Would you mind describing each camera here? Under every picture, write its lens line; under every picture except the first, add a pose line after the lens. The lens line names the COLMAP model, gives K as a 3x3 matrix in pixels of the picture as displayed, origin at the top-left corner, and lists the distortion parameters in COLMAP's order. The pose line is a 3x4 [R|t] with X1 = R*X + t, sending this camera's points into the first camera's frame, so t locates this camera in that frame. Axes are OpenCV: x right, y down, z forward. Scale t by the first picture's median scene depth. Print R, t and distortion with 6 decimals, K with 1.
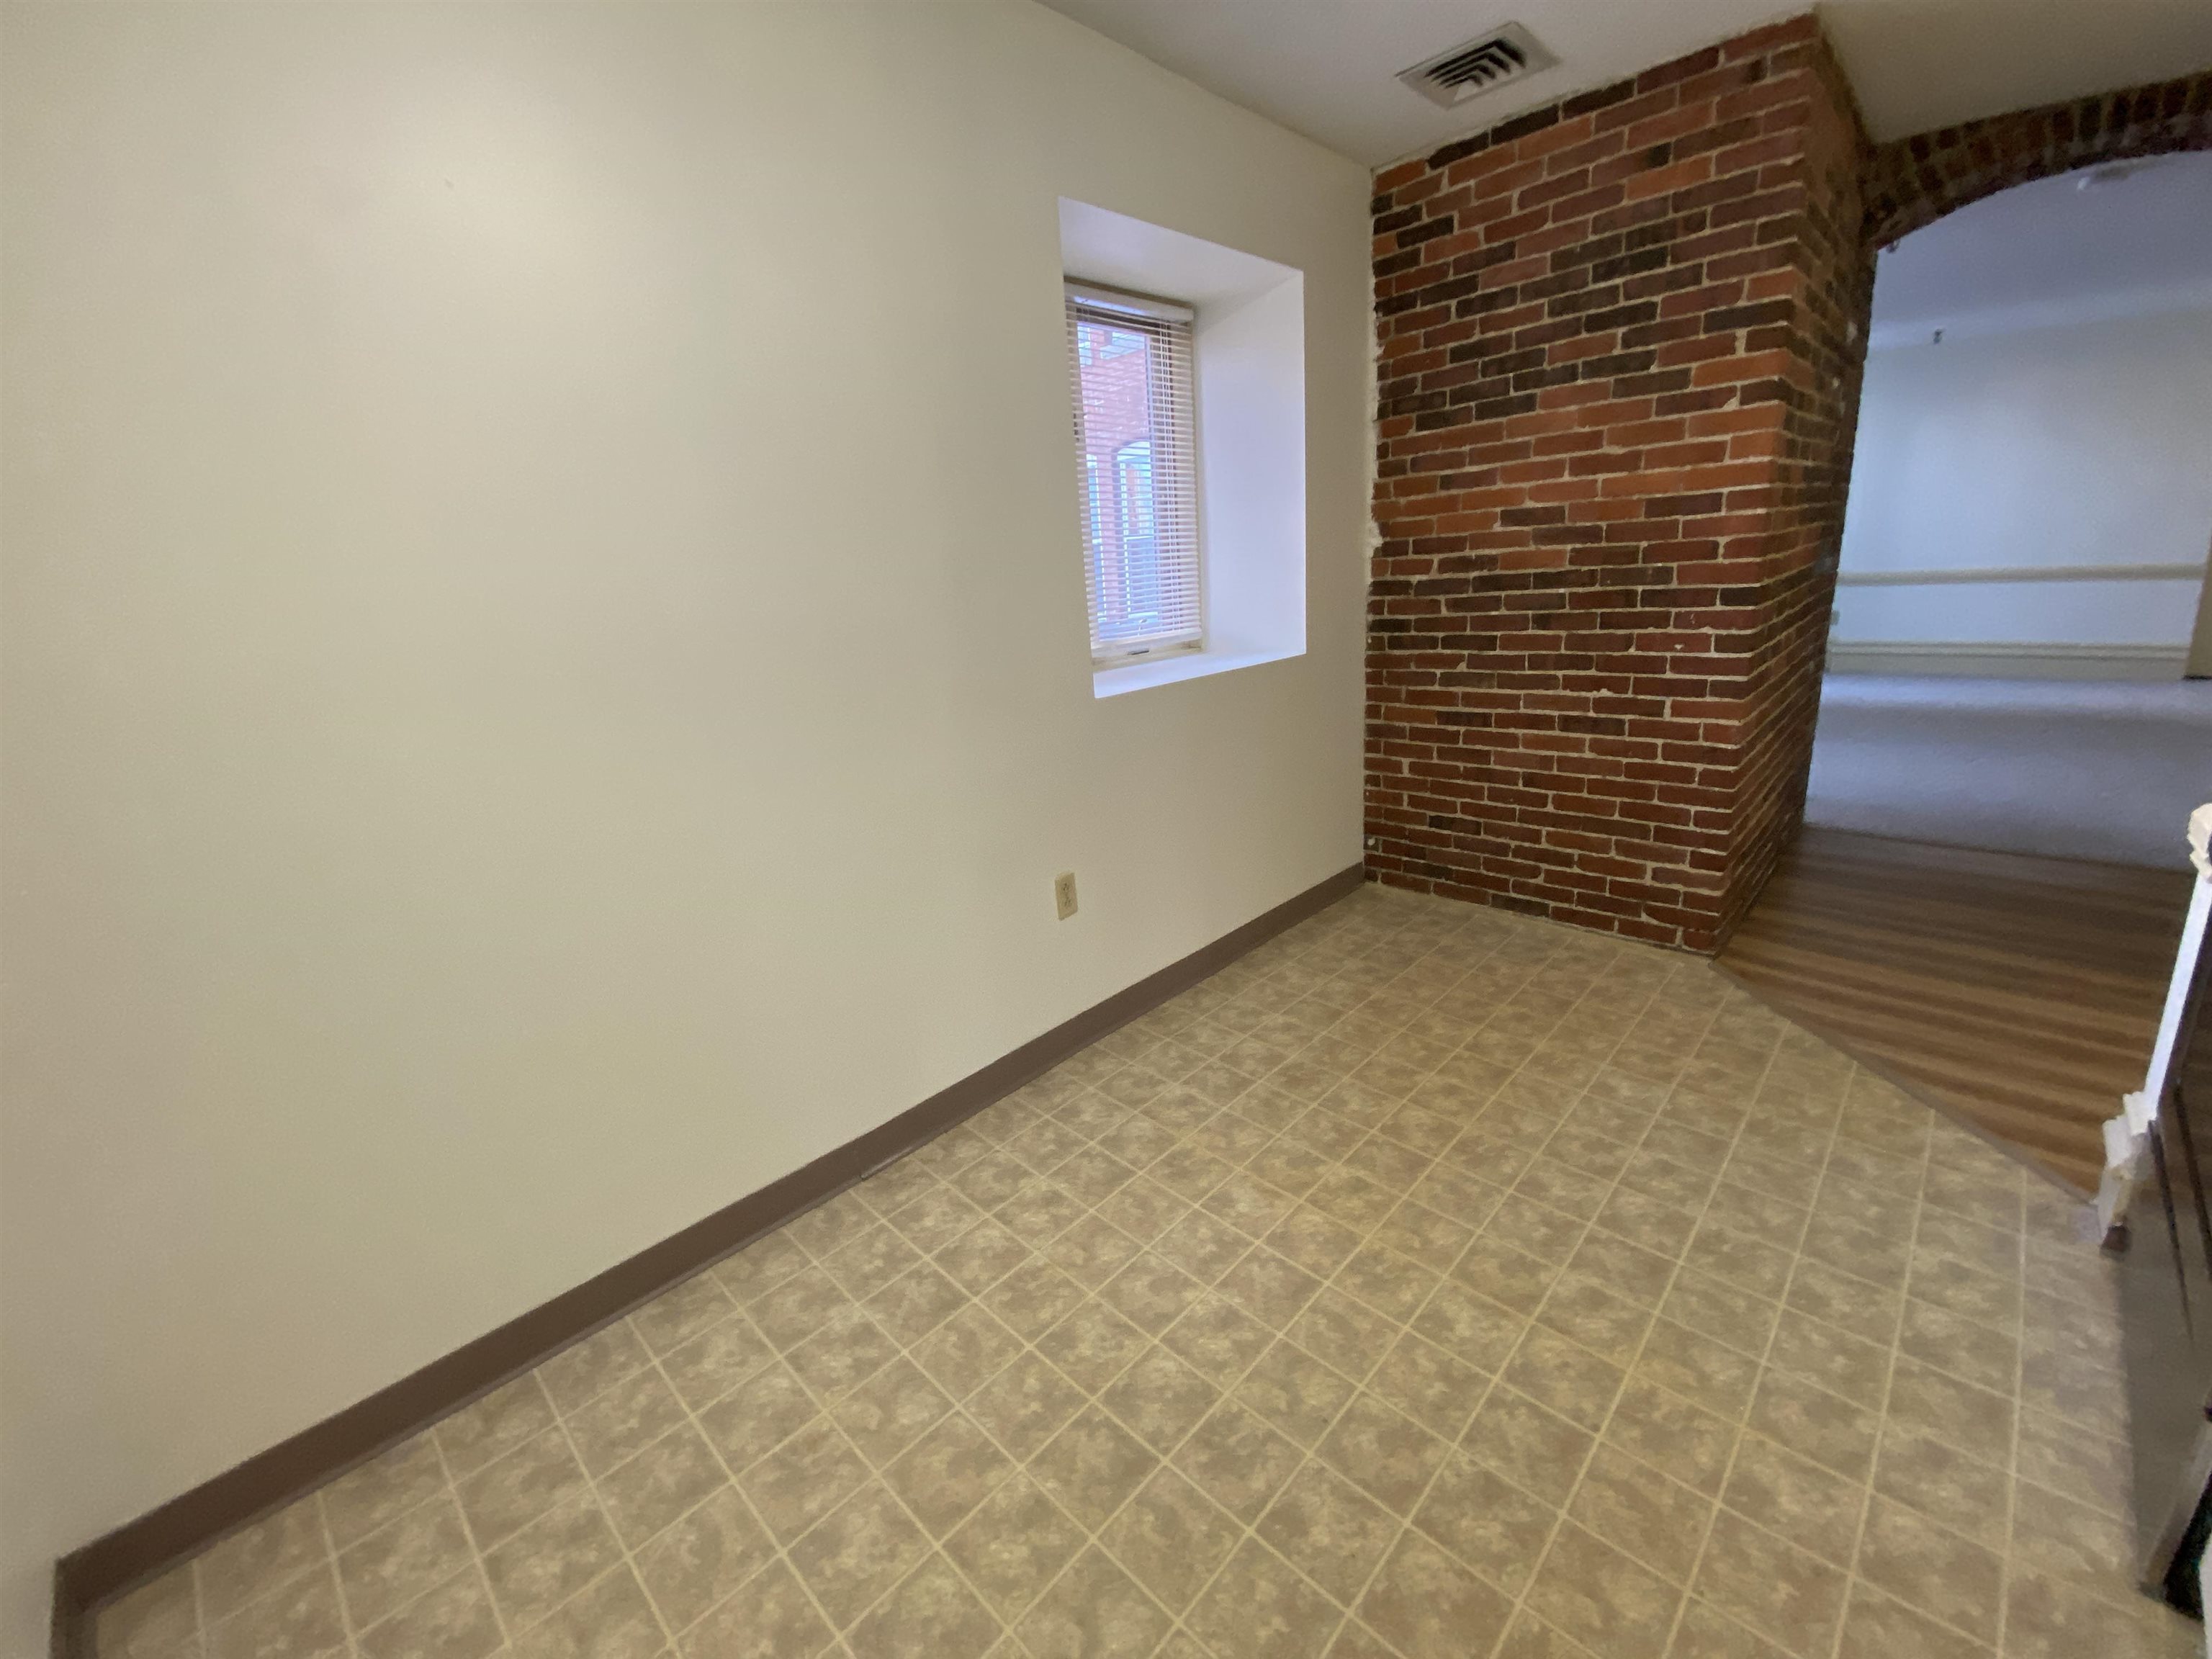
lens RADIAL K [[895.9, 0, 1085.4], [0, 895.9, 820.8], [0, 0, 1]] dist [0.010339, -0.015331]
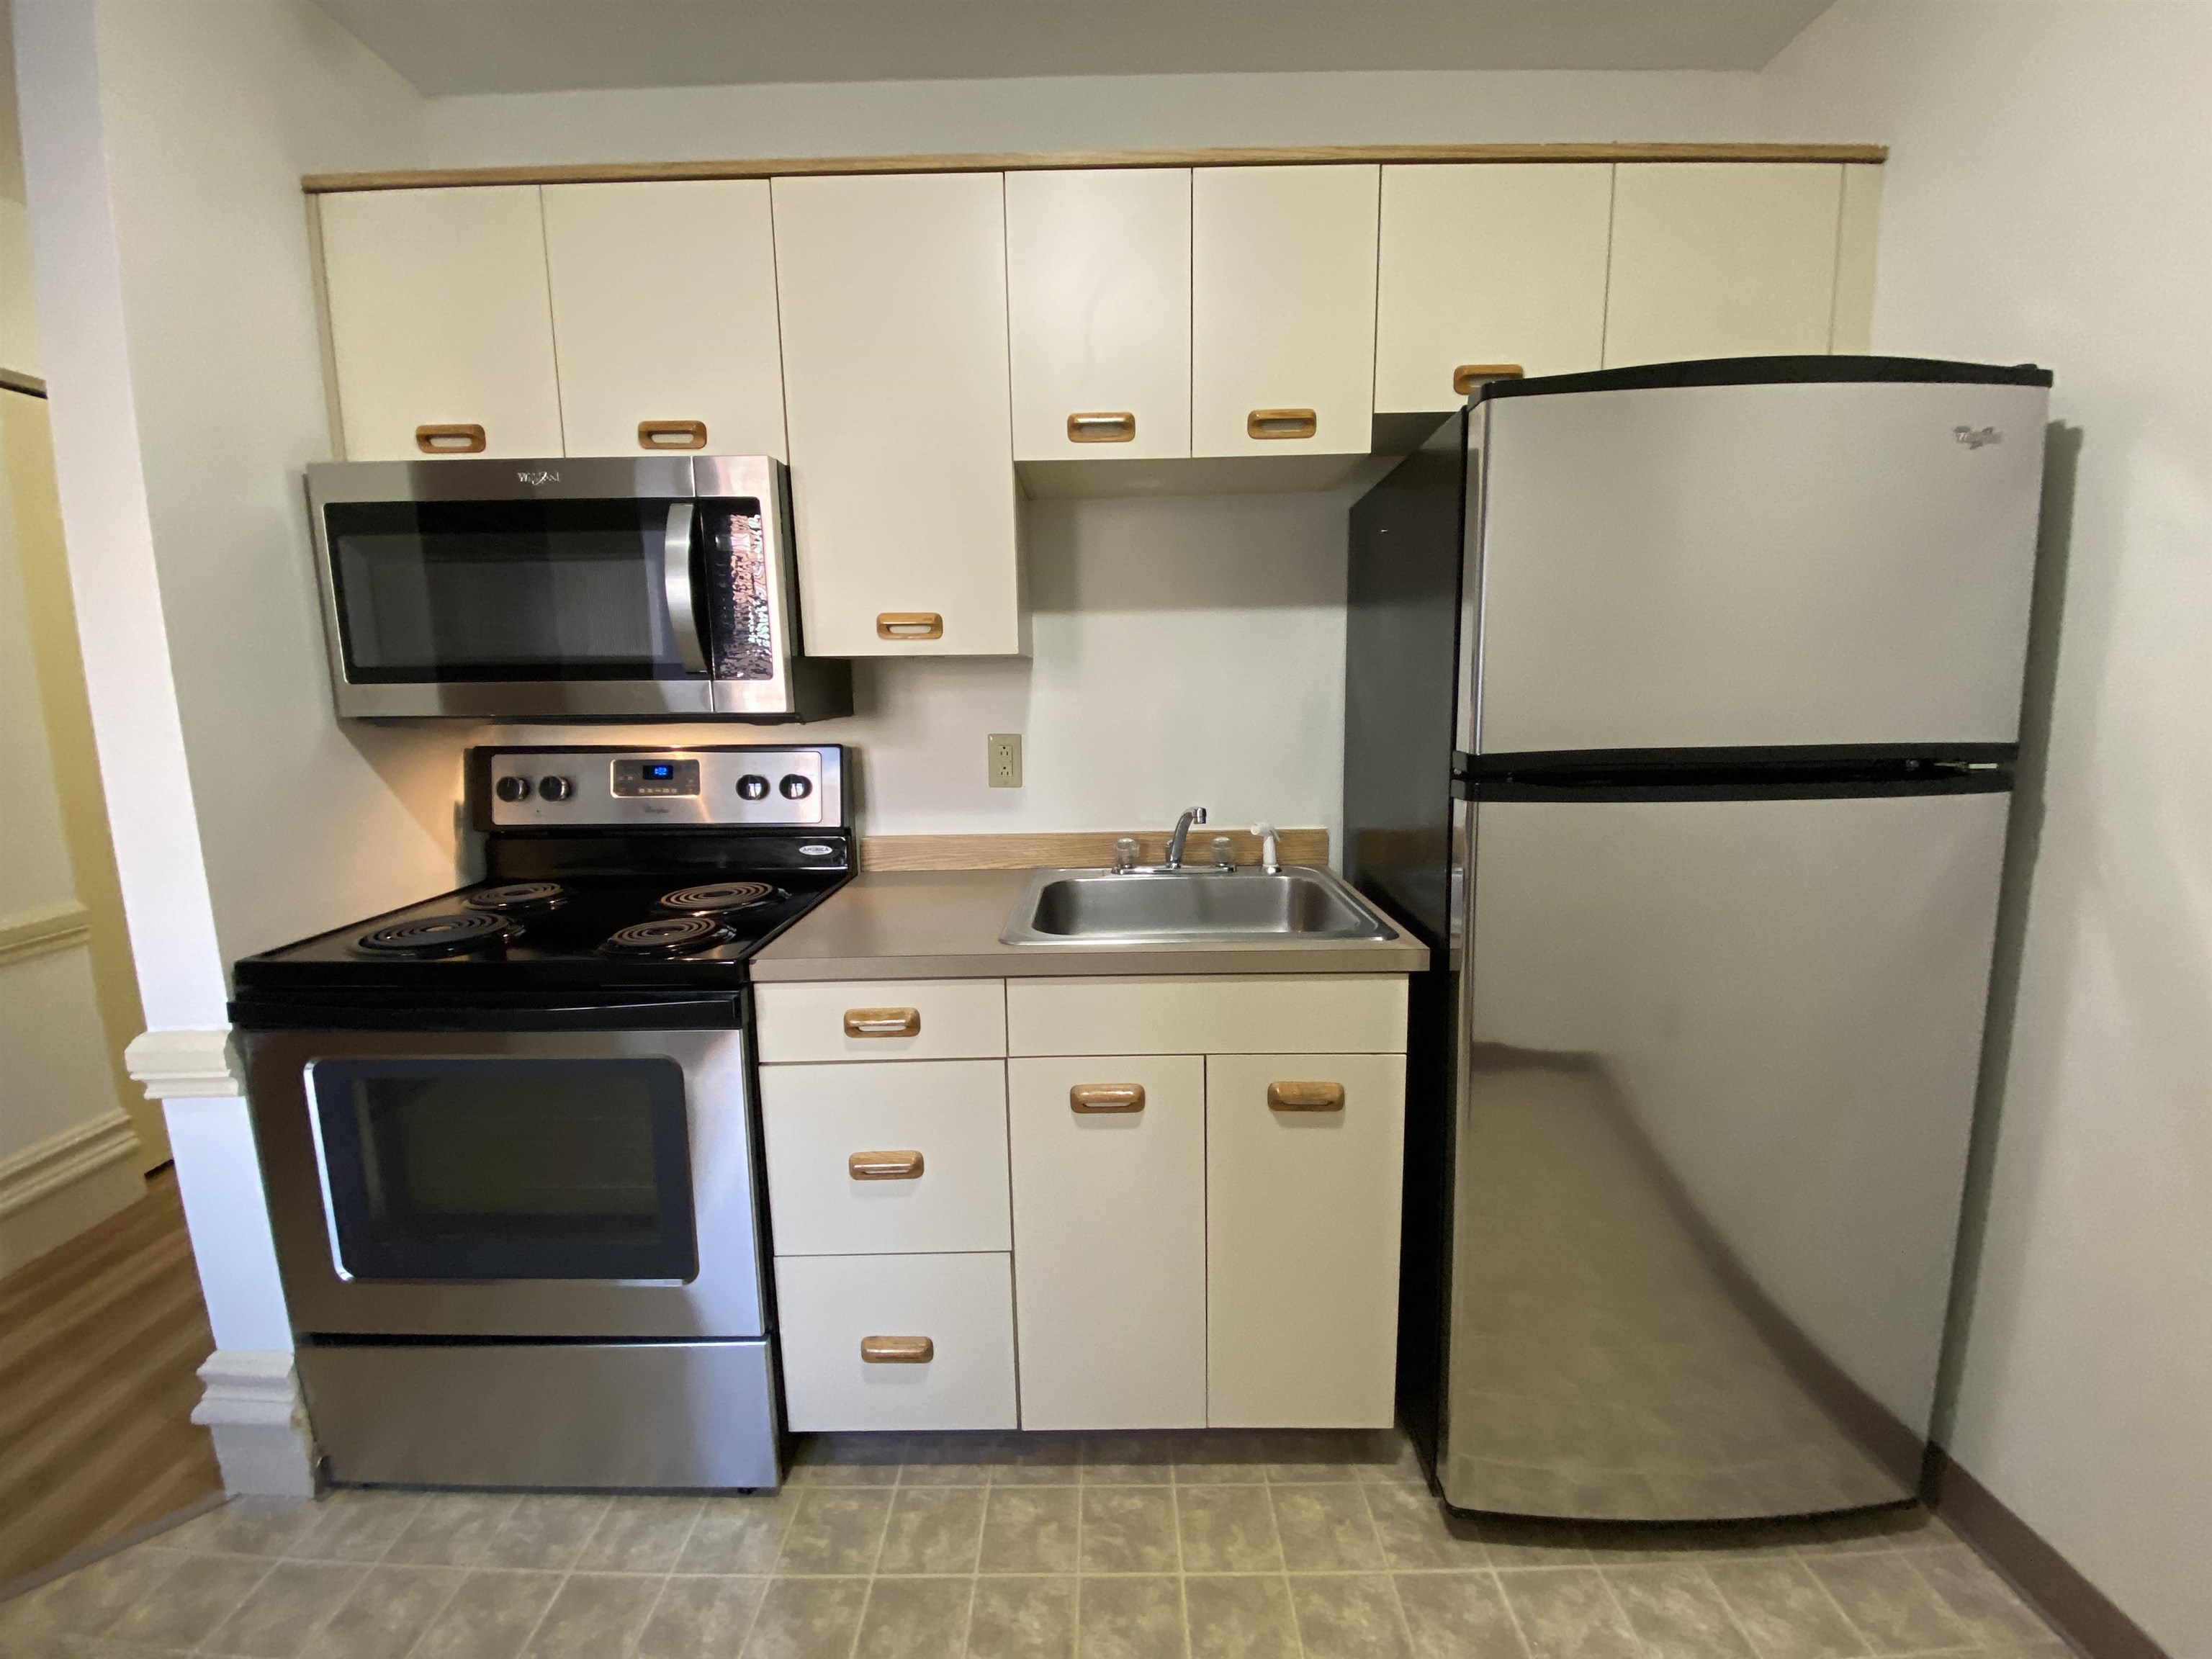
lens RADIAL K [[895.9, 0, 1099.4], [0, 895.9, 821.8], [0, 0, 1]] dist [0.010339, -0.015331]
pose [[-0.698884, -0.023142, 0.714860, -0.023500], [0.257983, 0.924038, 0.282131, -0.127430], [-0.667087, 0.381599, -0.639826, 0.485064]]
